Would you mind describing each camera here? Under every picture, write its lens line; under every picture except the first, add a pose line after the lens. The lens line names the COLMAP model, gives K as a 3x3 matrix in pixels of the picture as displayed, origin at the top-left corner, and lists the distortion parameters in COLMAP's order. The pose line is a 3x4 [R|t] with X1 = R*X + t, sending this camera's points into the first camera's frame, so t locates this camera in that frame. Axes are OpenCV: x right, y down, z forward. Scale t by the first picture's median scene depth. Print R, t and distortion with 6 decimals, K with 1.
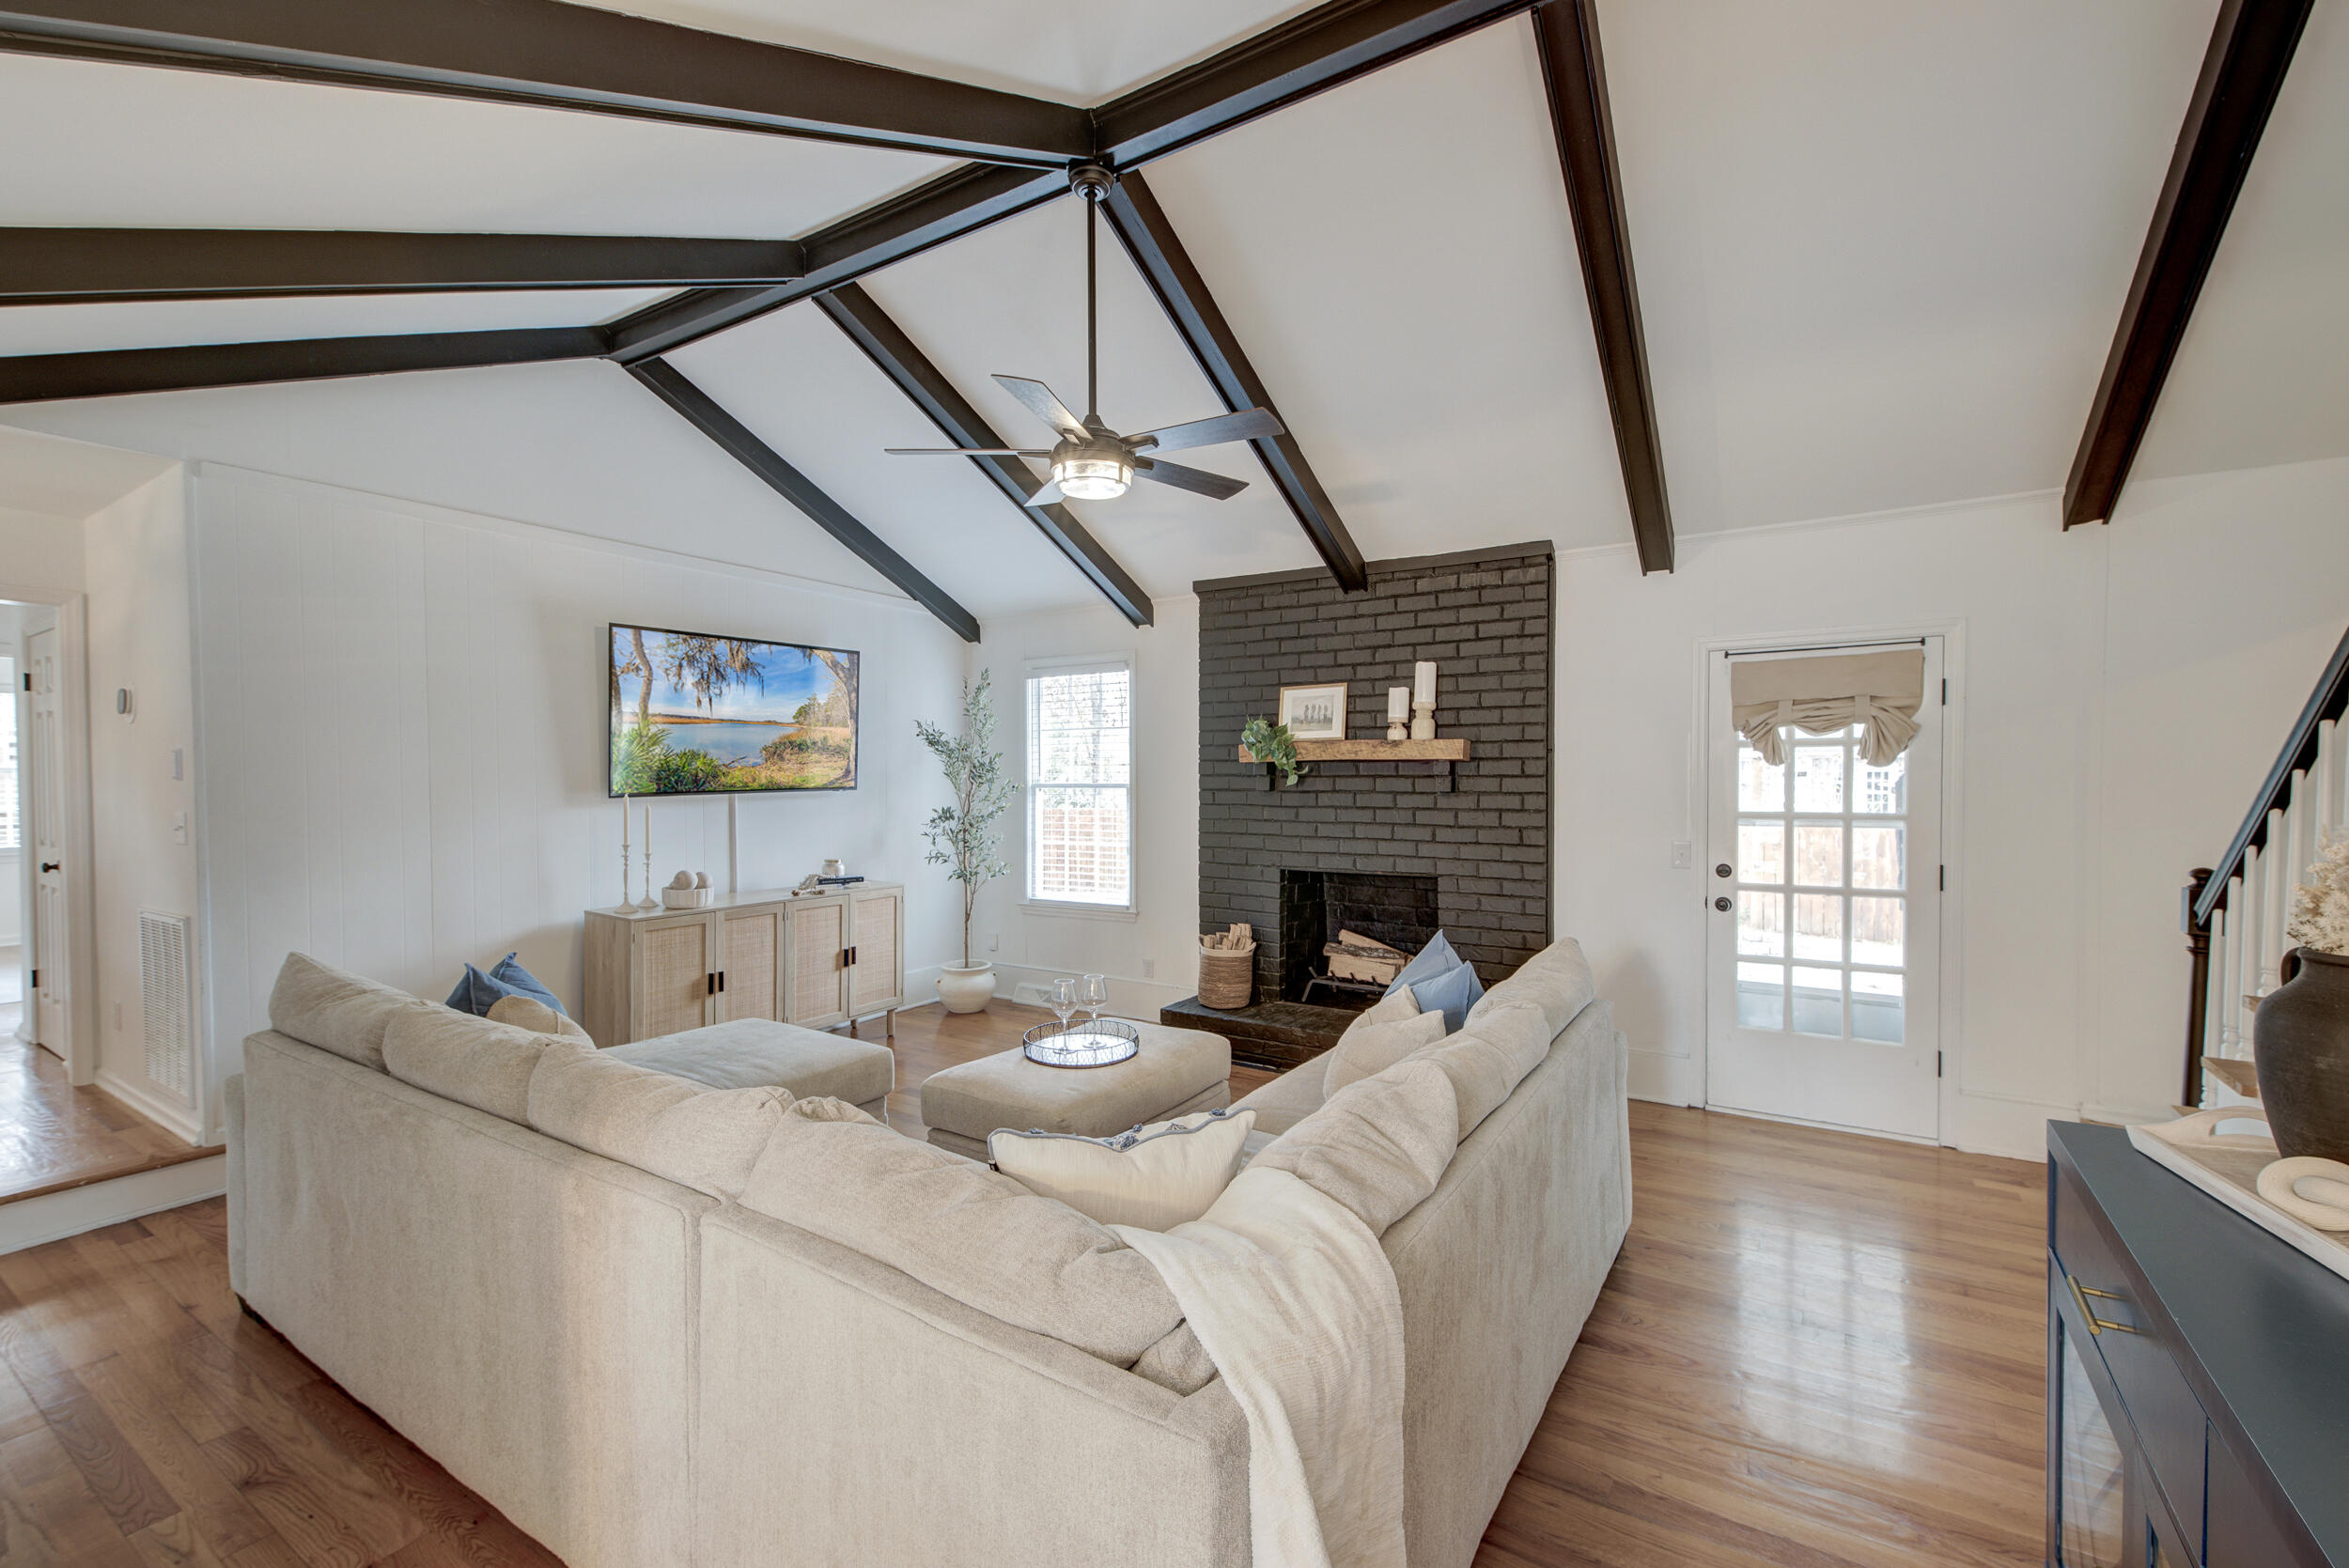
lens RADIAL K [[1009.0, 0, 1163.3], [0, 1009.0, 791.4], [0, 0, 1]] dist [0.003515, -0.000062]
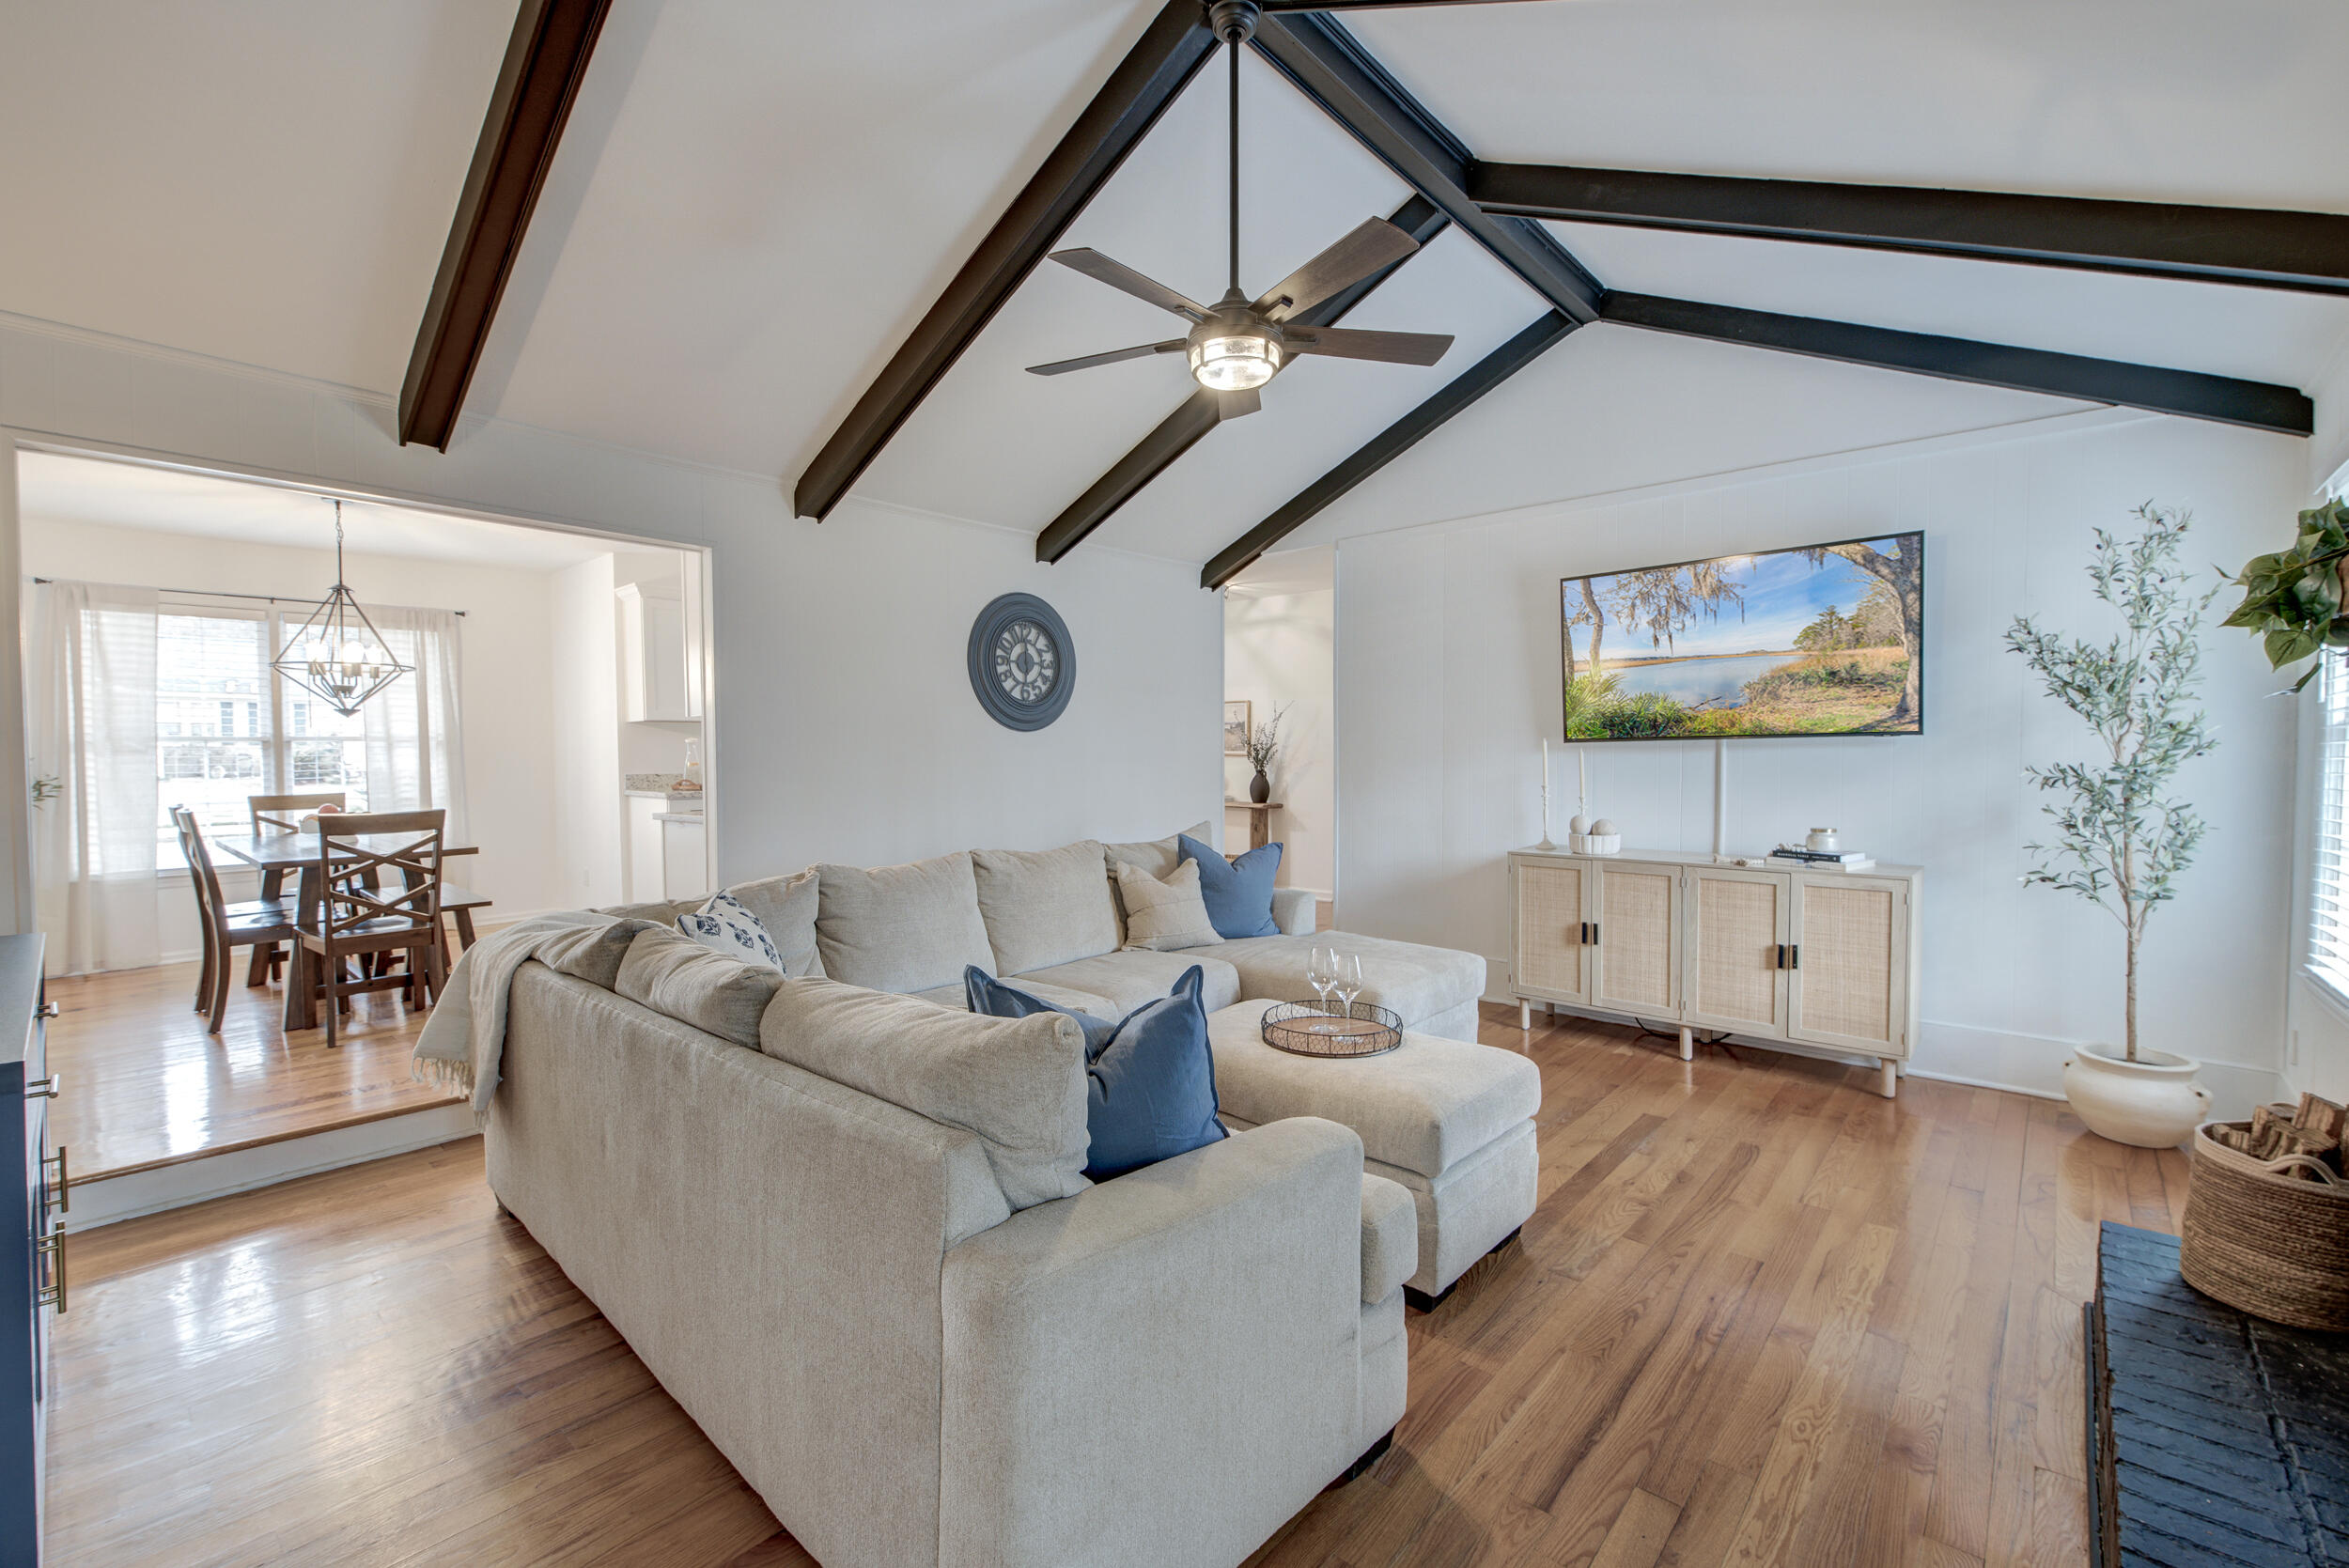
lens RADIAL K [[1009.0, 0, 1171.1], [0, 1009.0, 782.0], [0, 0, 1]] dist [0.003515, -0.000062]
pose [[-0.196218, 0.035075, -0.979933, 0.535056], [-0.010961, 0.999219, 0.037960, 0.010834], [0.980499, 0.018190, -0.195681, 0.733167]]
